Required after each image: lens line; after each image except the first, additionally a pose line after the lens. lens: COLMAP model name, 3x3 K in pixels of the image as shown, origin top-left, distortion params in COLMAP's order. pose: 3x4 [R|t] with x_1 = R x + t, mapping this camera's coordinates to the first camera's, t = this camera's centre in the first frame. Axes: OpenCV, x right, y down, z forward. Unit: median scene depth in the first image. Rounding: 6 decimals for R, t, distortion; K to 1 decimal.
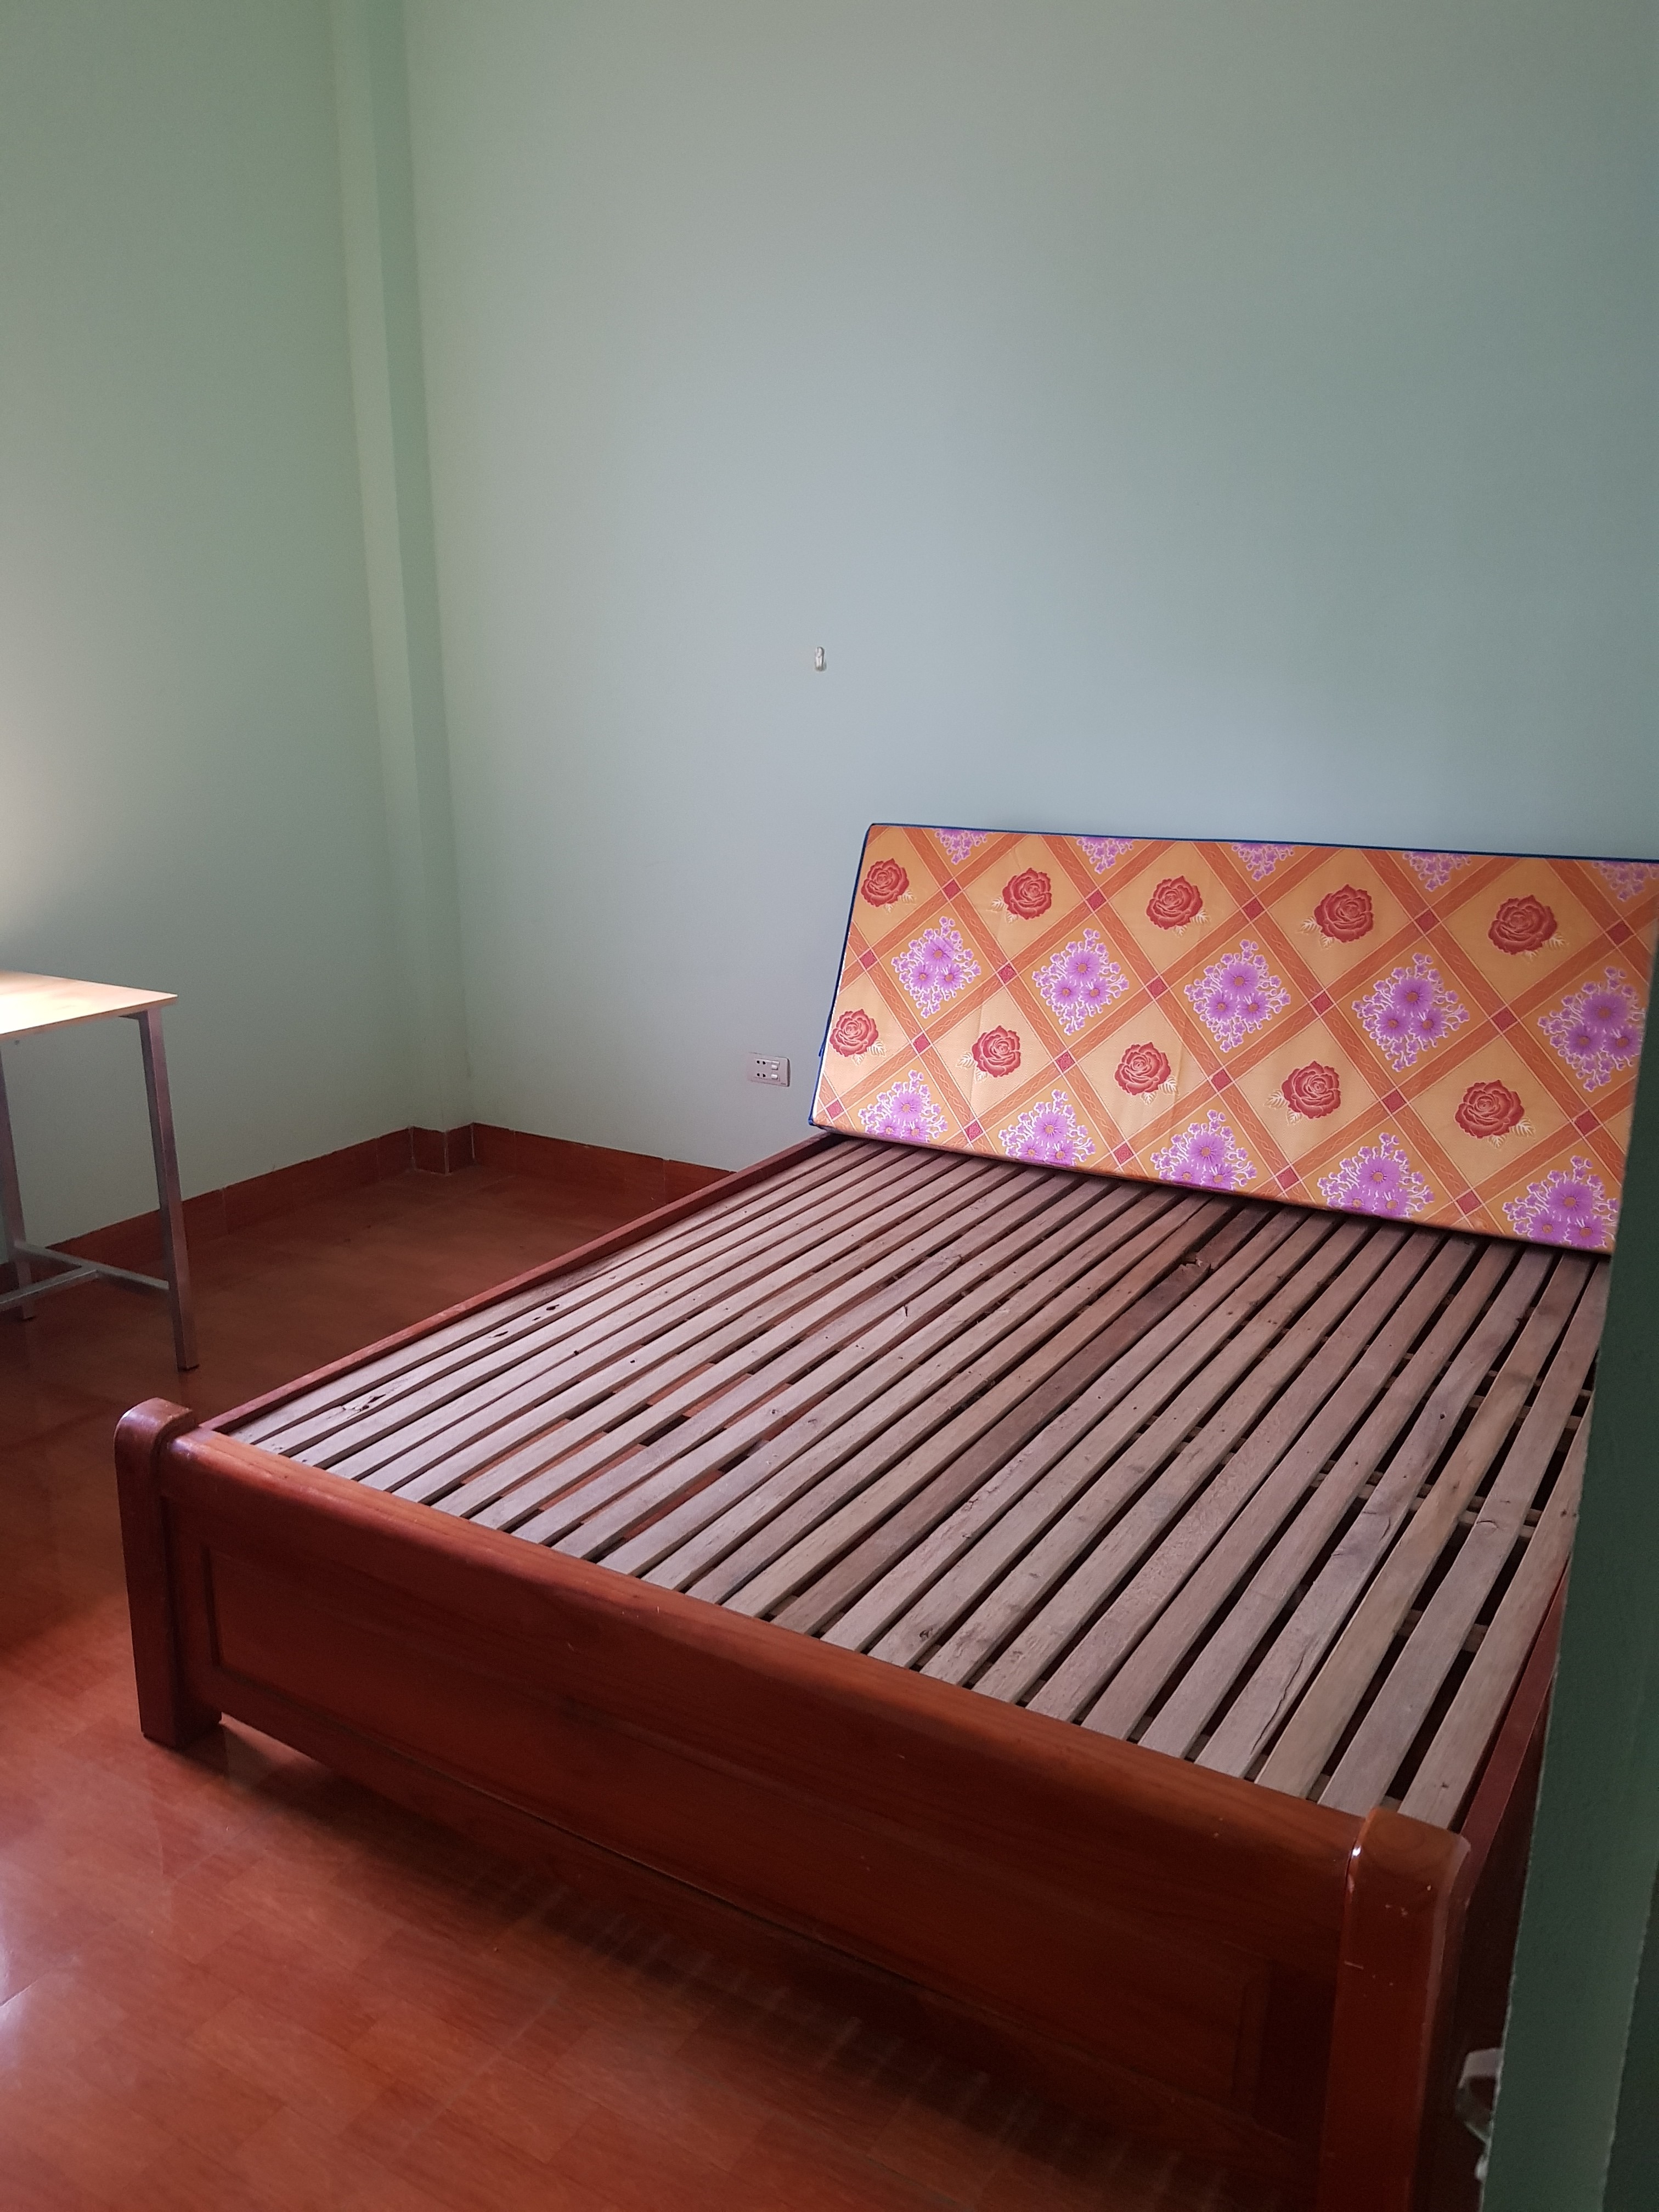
lens RADIAL K [[1728.3, 0, 812.9], [0, 1728.3, 1123.7], [0, 0, 1]] dist [0.036191, -0.070021]
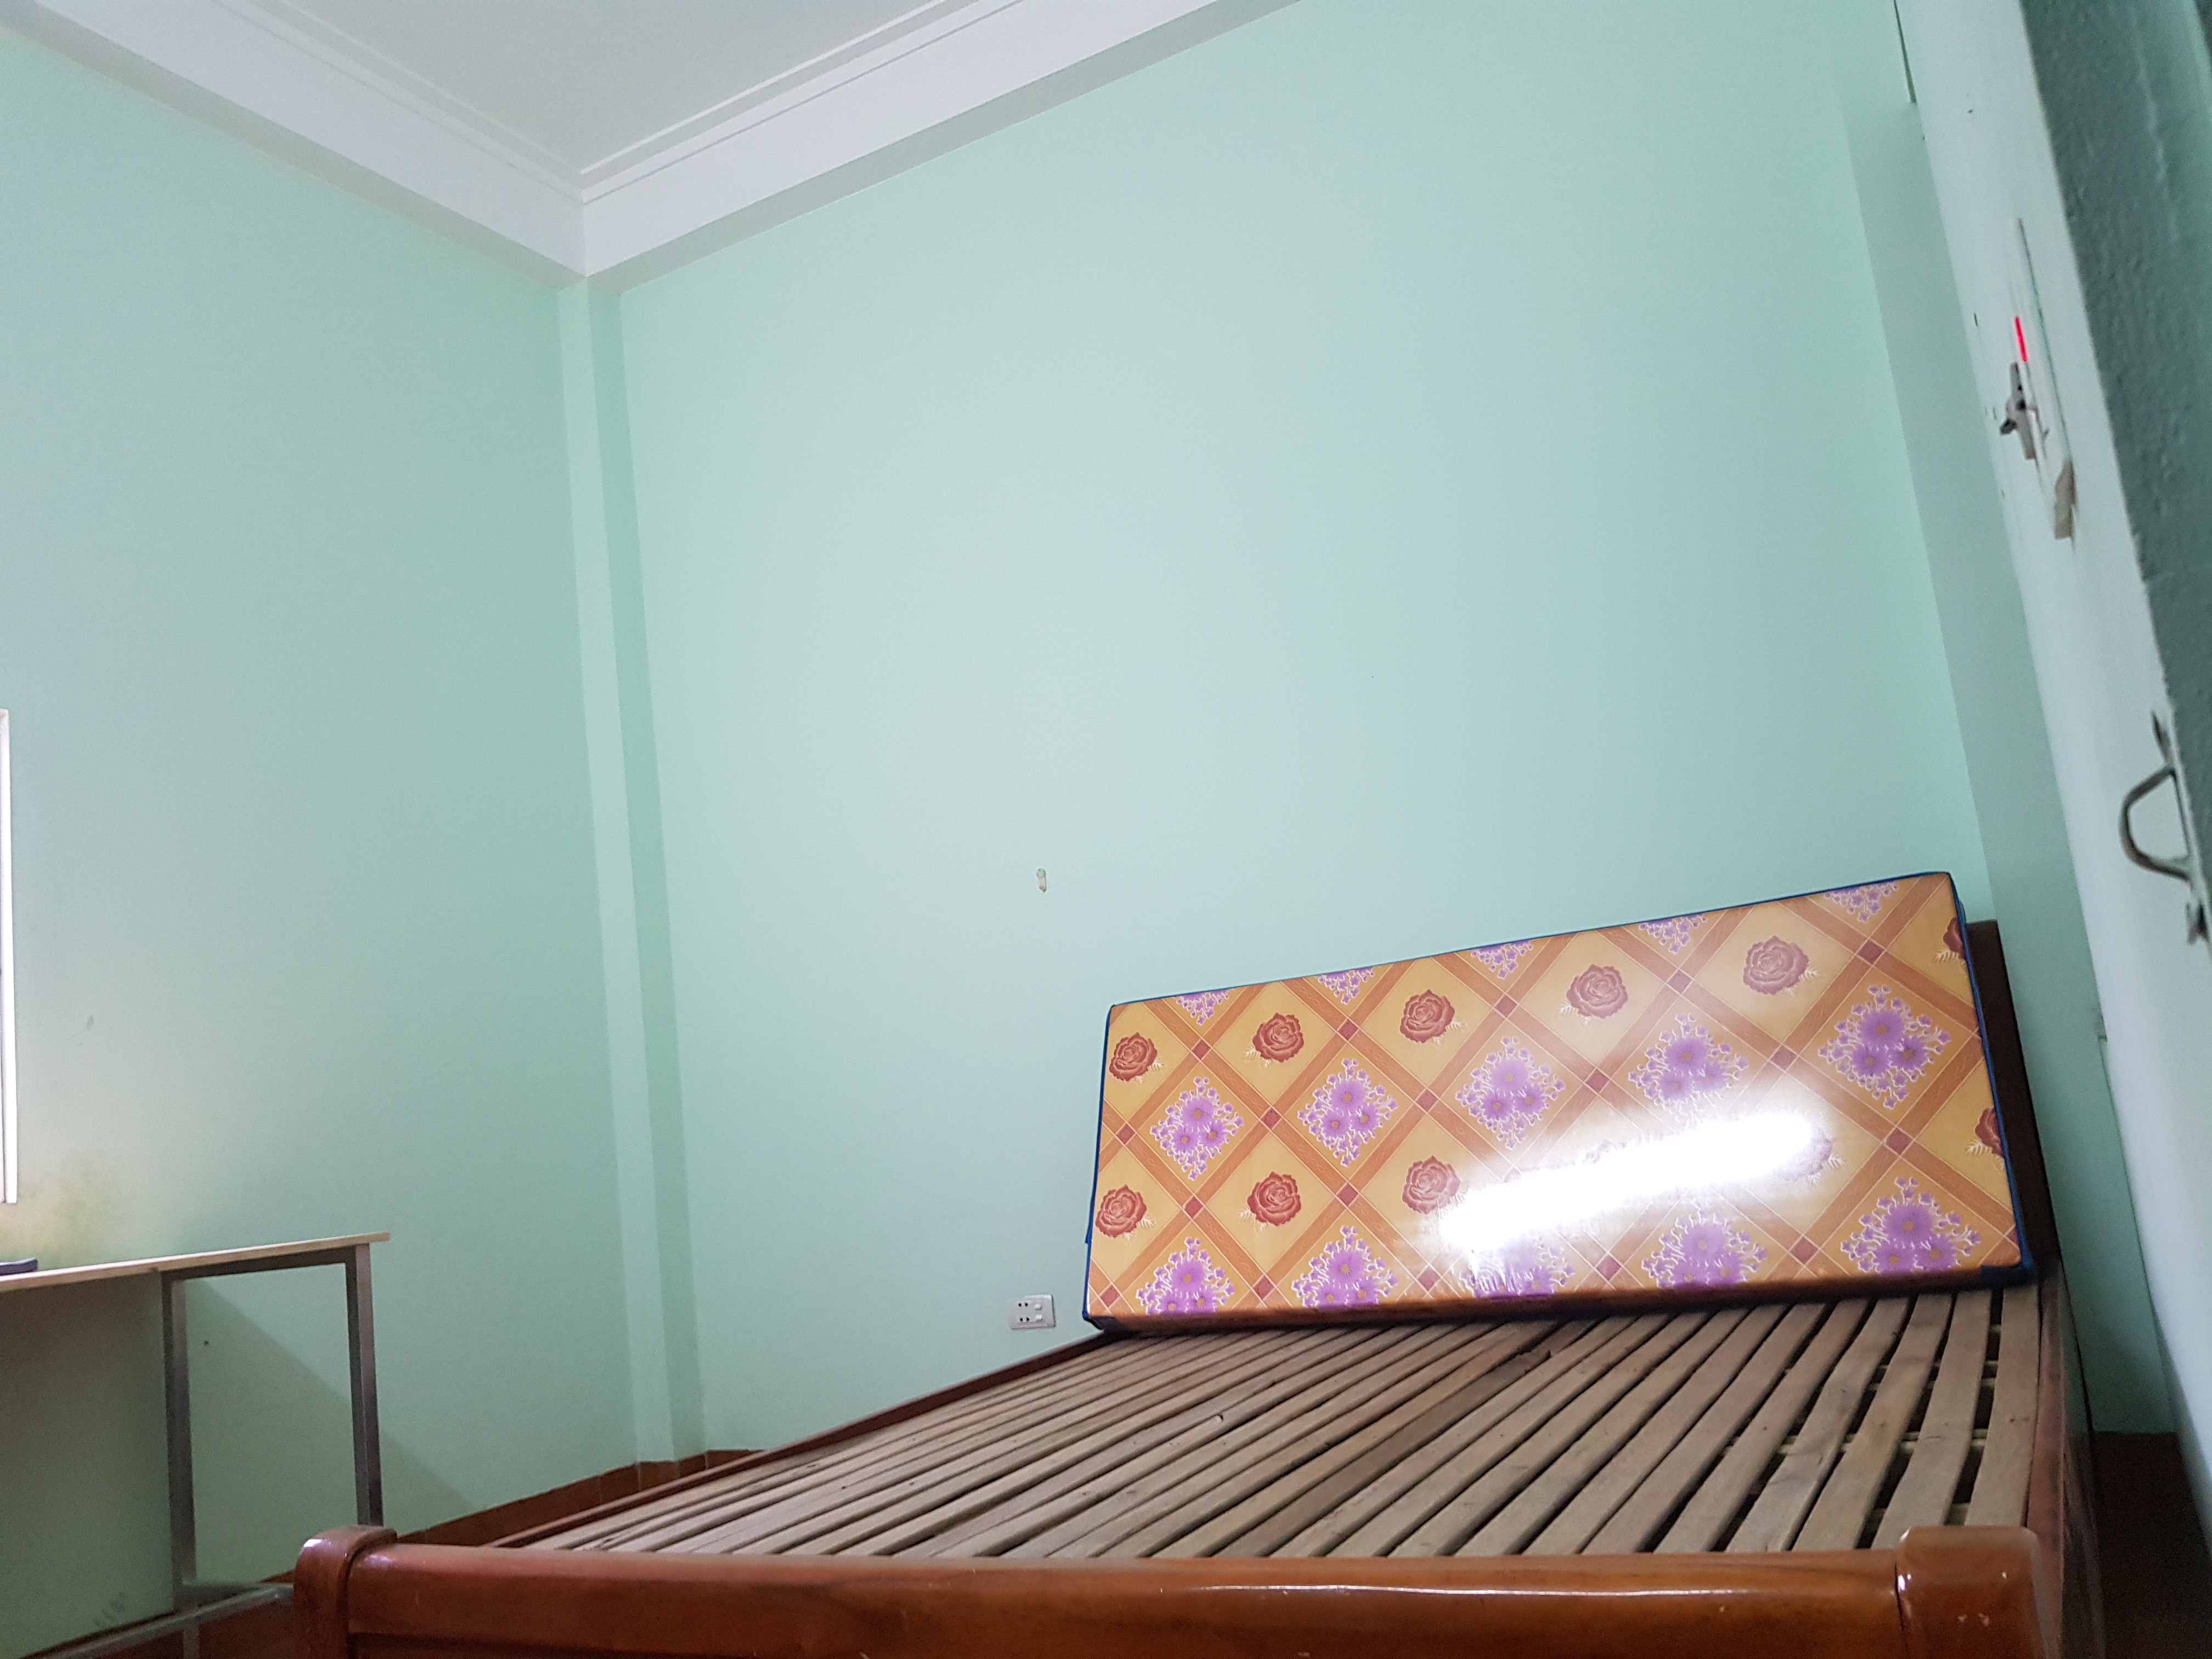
lens RADIAL K [[1728.3, 0, 1116.1], [0, 1728.3, 836.4], [0, 0, 1]] dist [0.036191, -0.070021]
pose [[0.992156, -0.103893, 0.069514, -0.023690], [0.123629, 0.897773, -0.422752, 0.168463], [-0.018486, 0.428030, 0.903576, 0.065921]]
